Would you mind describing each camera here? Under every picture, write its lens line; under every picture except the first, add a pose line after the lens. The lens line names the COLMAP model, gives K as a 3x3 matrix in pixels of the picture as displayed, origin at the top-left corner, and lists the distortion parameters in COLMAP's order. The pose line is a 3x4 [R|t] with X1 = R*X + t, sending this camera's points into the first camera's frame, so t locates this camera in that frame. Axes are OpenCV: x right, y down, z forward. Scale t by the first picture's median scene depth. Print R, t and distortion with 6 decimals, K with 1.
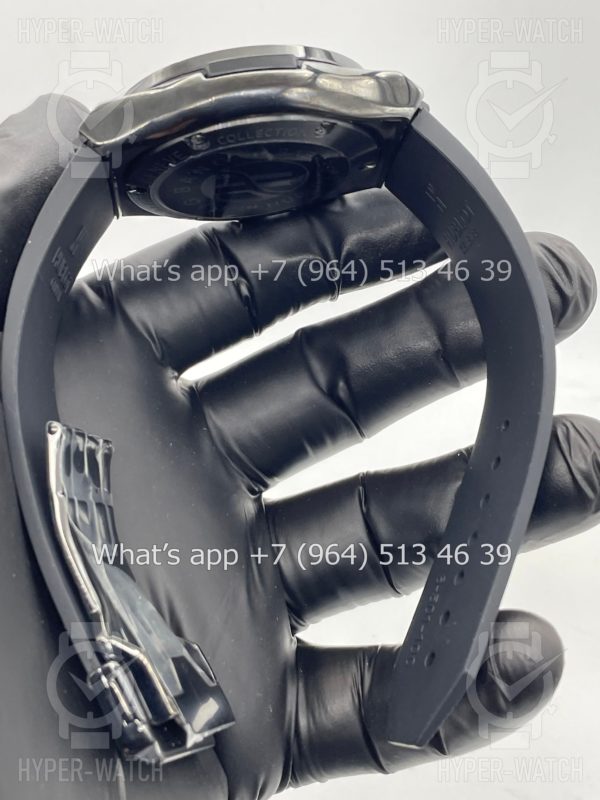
lens RADIAL K [[1247.6, 0, 300.0], [0, 1247.6, 400.0], [0, 0, 1]] dist [0.084472, -0.085712]
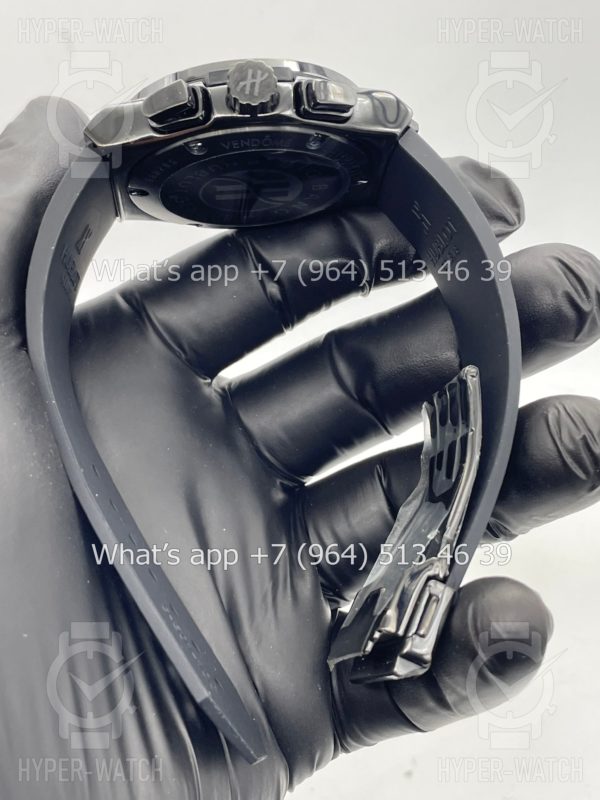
lens RADIAL K [[1247.6, 0, 300.0], [0, 1247.6, 400.0], [0, 0, 1]] dist [0.084472, -0.085712]
pose [[0.954535, -0.025594, 0.297000, -0.322760], [0.014307, 0.999093, 0.040116, -0.039553], [-0.297757, -0.034043, 0.954035, -0.020519]]
